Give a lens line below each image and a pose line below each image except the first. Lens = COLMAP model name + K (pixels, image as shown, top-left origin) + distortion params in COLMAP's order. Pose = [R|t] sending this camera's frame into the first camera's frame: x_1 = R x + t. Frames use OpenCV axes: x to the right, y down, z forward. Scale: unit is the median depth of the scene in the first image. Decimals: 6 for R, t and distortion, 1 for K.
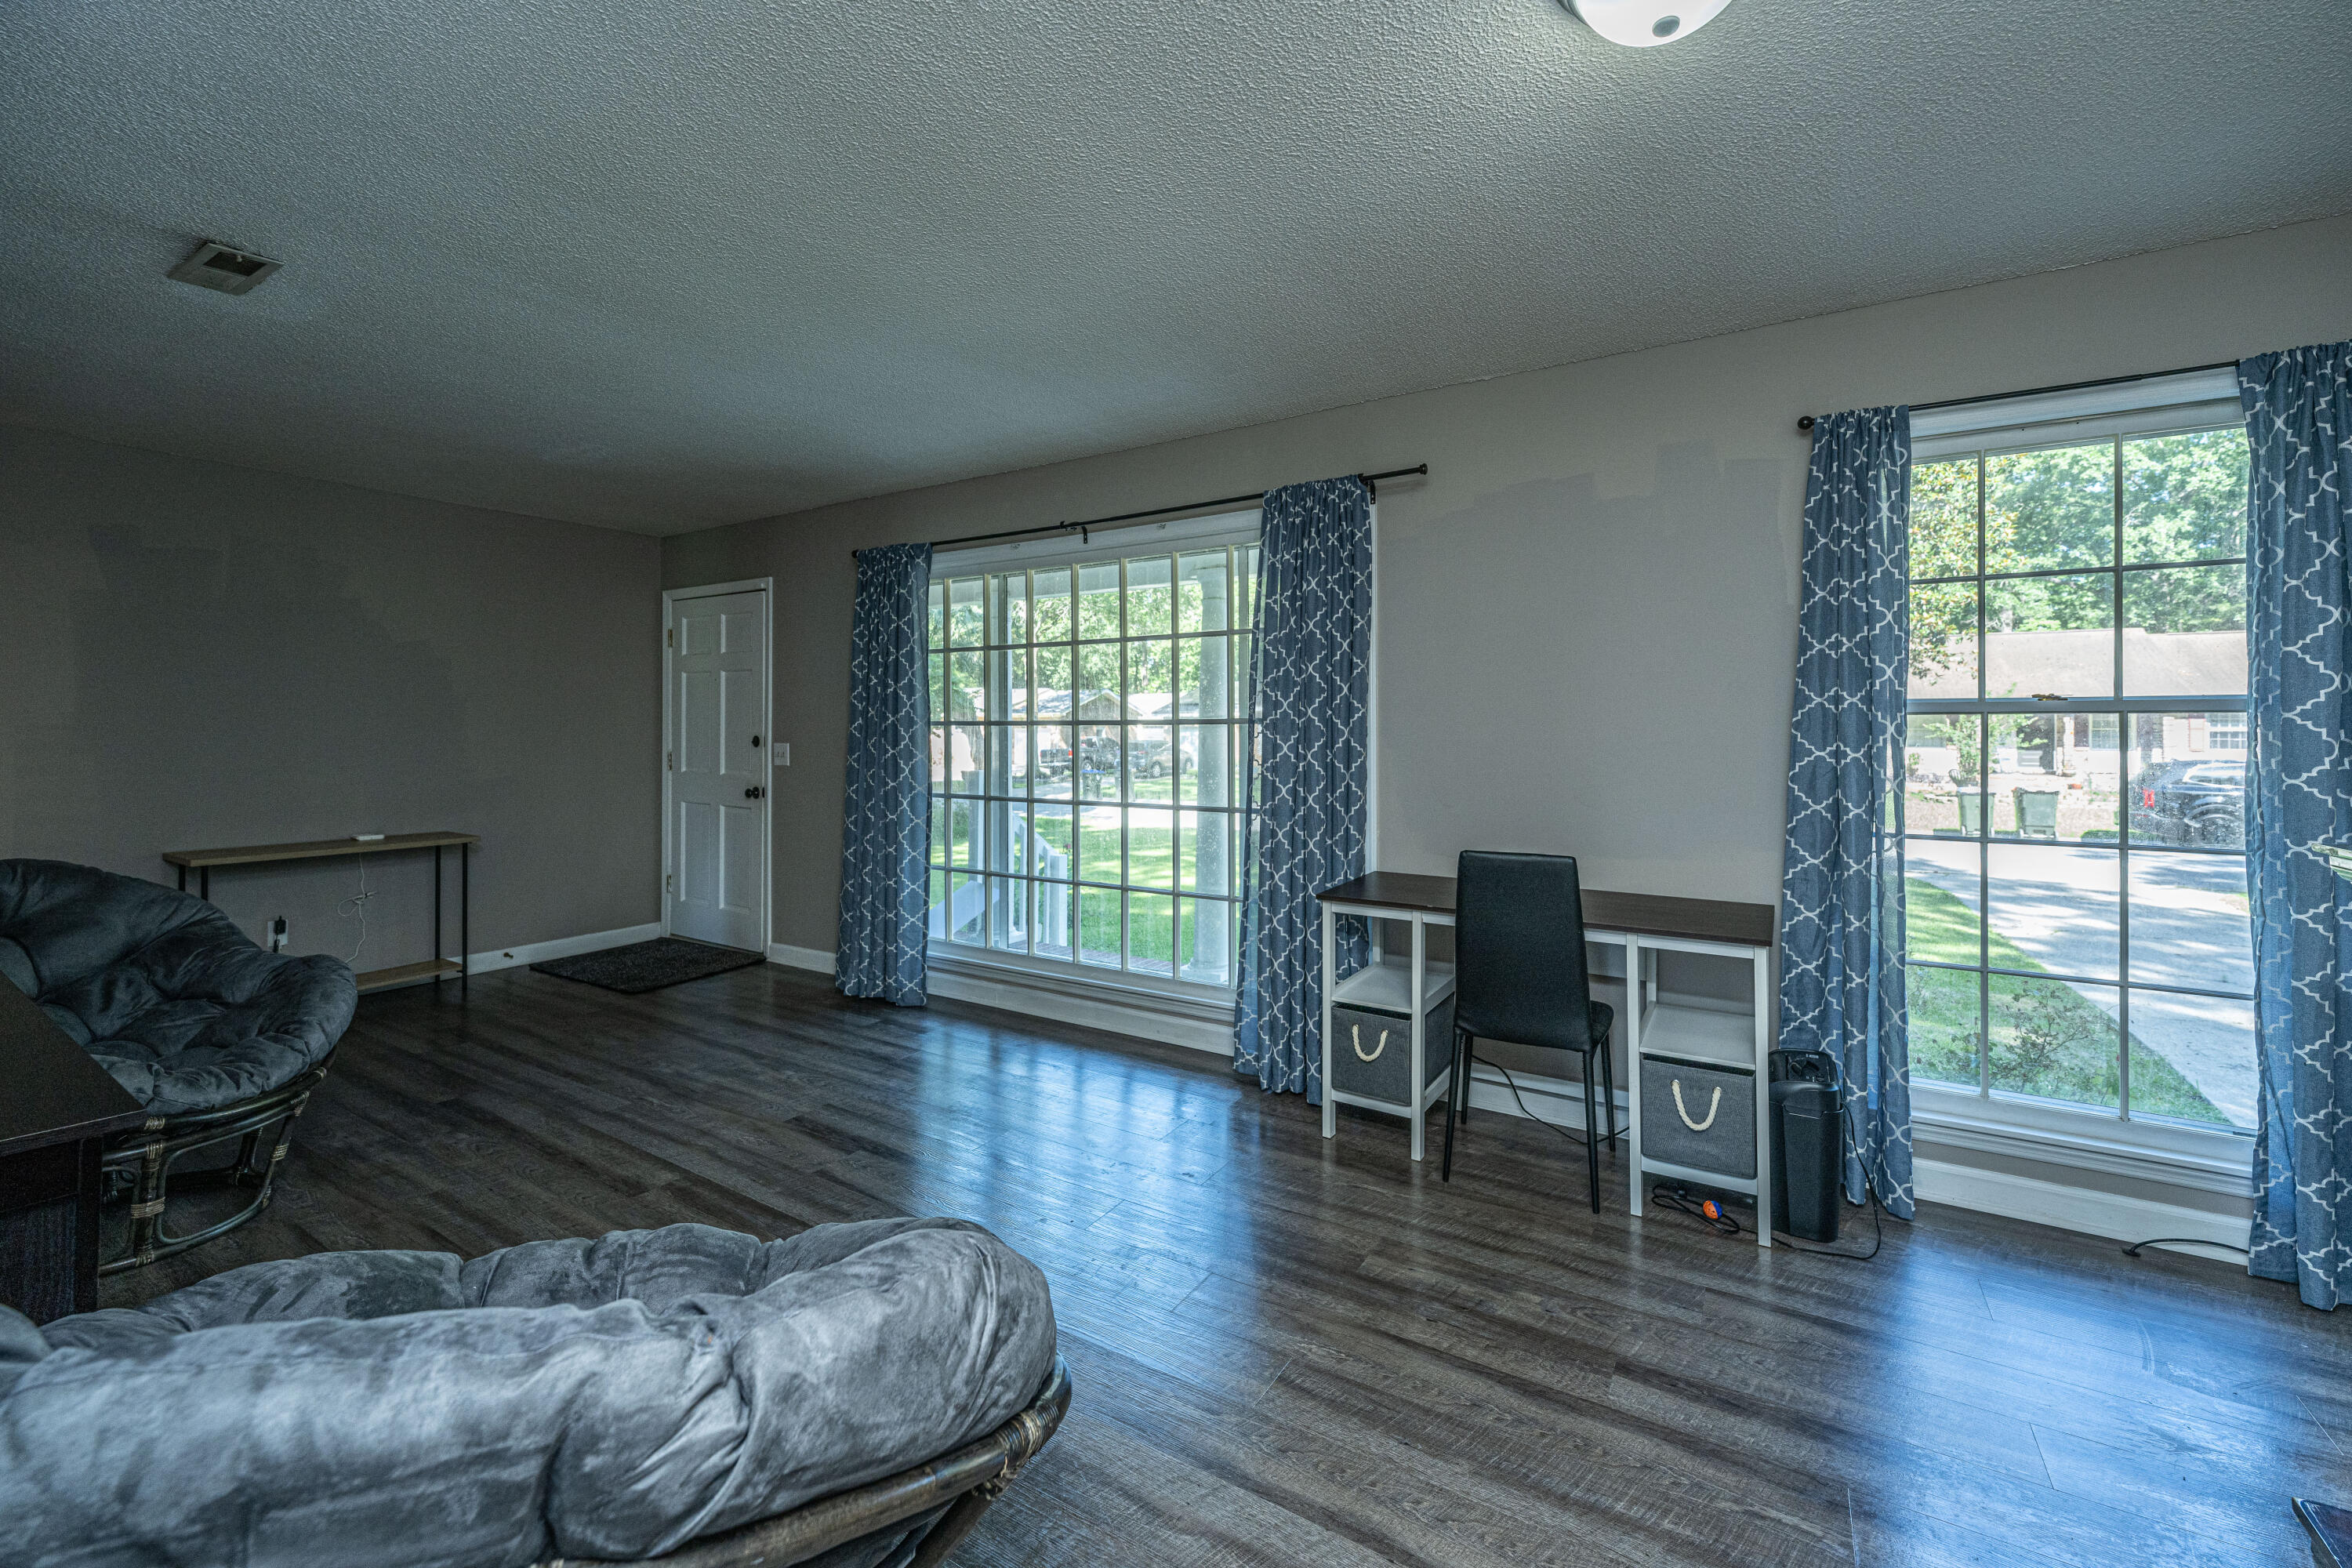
lens RADIAL K [[955.5, 0, 1162.7], [0, 955.5, 727.4], [0, 0, 1]] dist [-0.002505, 0.000374]
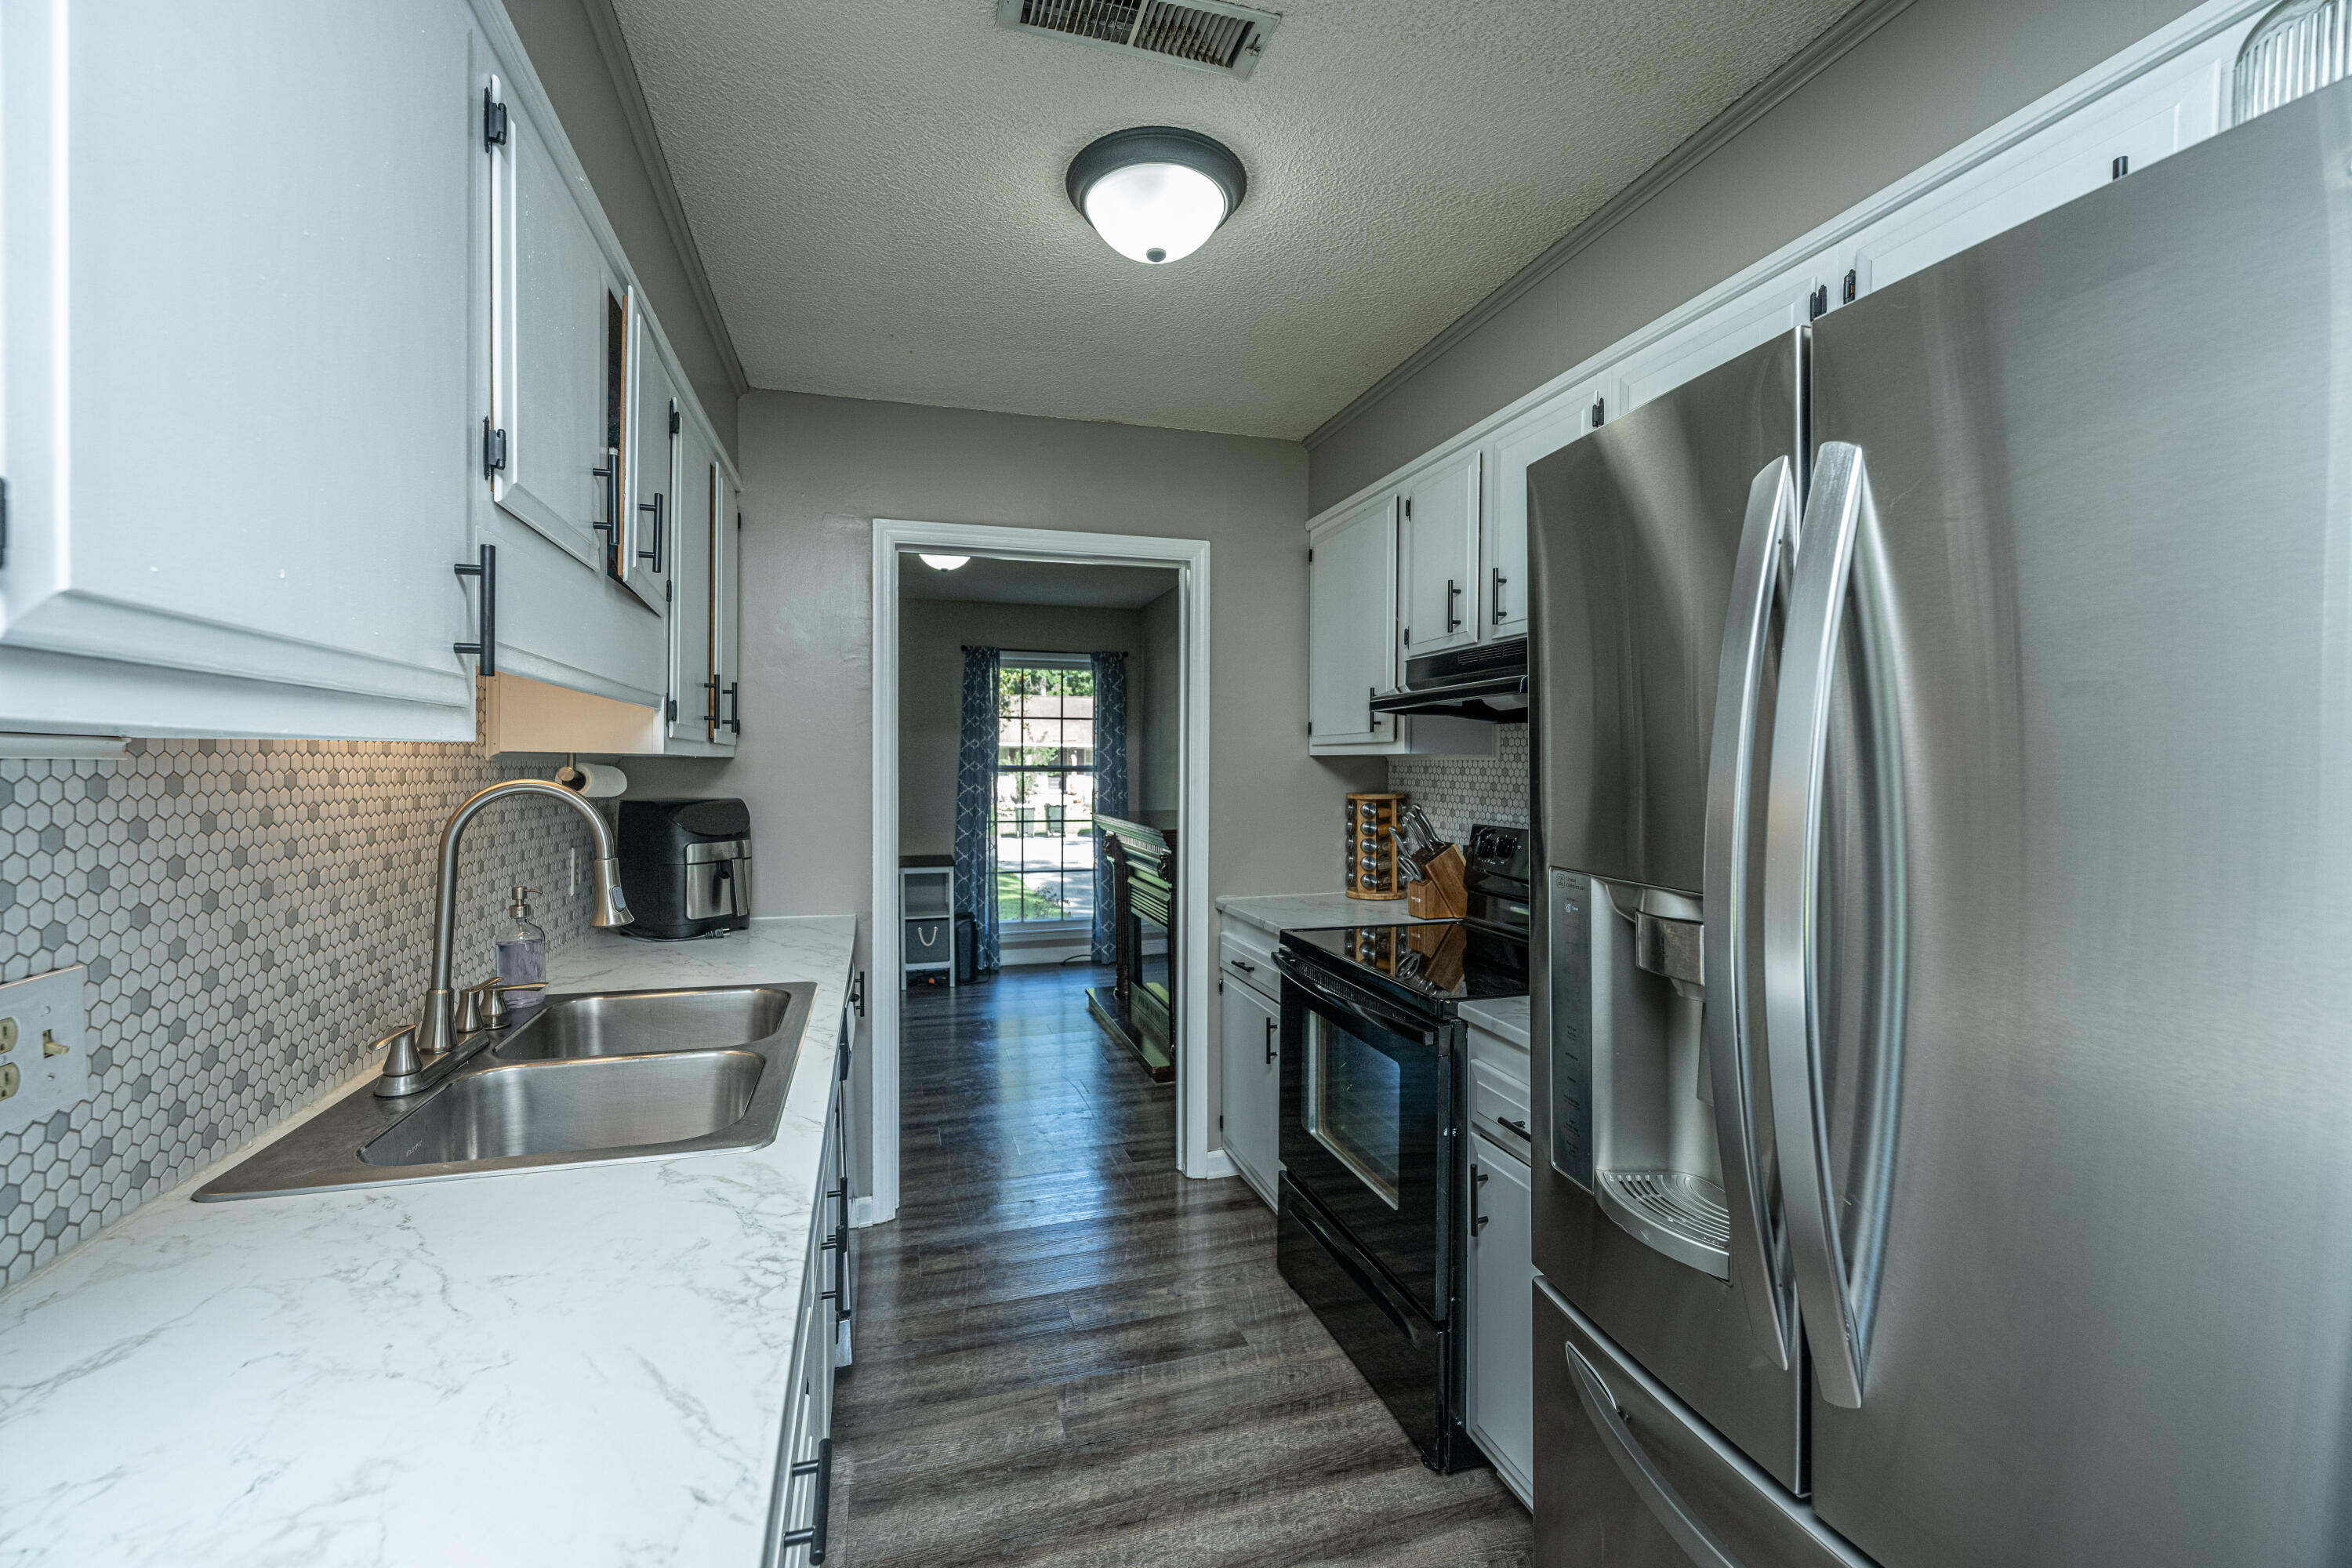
lens RADIAL K [[955.5, 0, 1185.4], [0, 955.5, 767.2], [0, 0, 1]] dist [-0.002505, 0.000374]
pose [[0.648216, -0.001818, 0.761454, -0.796872], [-0.006085, 0.999953, 0.007568, -0.048270], [-0.761432, -0.009539, 0.648175, -0.981097]]
